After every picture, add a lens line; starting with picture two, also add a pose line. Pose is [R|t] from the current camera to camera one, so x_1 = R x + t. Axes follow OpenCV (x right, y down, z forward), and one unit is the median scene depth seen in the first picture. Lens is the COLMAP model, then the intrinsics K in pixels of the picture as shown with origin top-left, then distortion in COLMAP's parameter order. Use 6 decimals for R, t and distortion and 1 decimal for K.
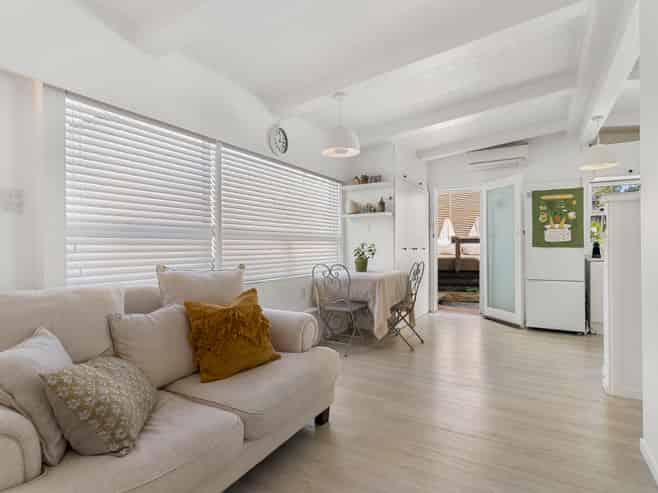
lens RADIAL K [[354.3, 0, 329.2], [0, 354.3, 244.9], [0, 0, 1]] dist [0.002116, -0.001854]
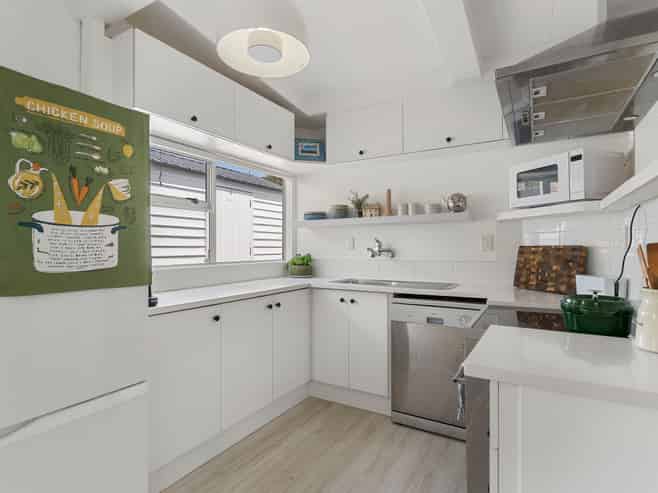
lens RADIAL K [[354.3, 0, 331.5], [0, 354.3, 246.5], [0, 0, 1]] dist [0.002116, -0.001854]
pose [[0.003557, 0.014883, 0.999883, 0.355458], [0.004235, 0.999880, -0.014898, -0.024306], [-0.999985, 0.004288, 0.003494, 0.794433]]
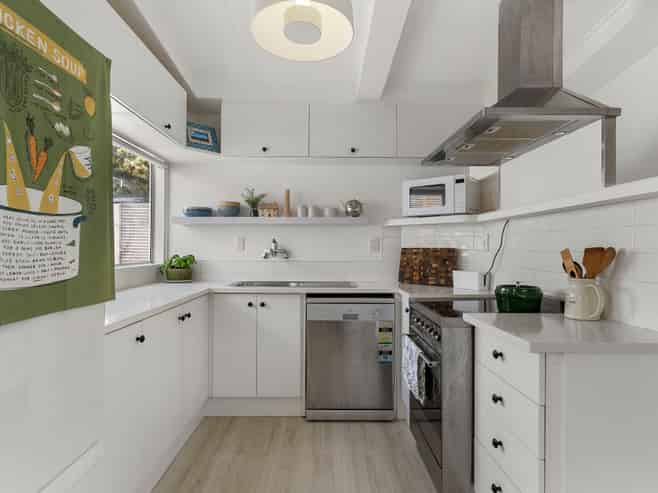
lens RADIAL K [[354.3, 0, 330.4], [0, 354.3, 247.4], [0, 0, 1]] dist [0.002116, -0.001854]
pose [[-0.512701, 0.011266, 0.858494, 0.412096], [0.003640, 0.999933, -0.010948, -0.026347], [-0.858560, -0.002488, -0.512708, 0.966733]]
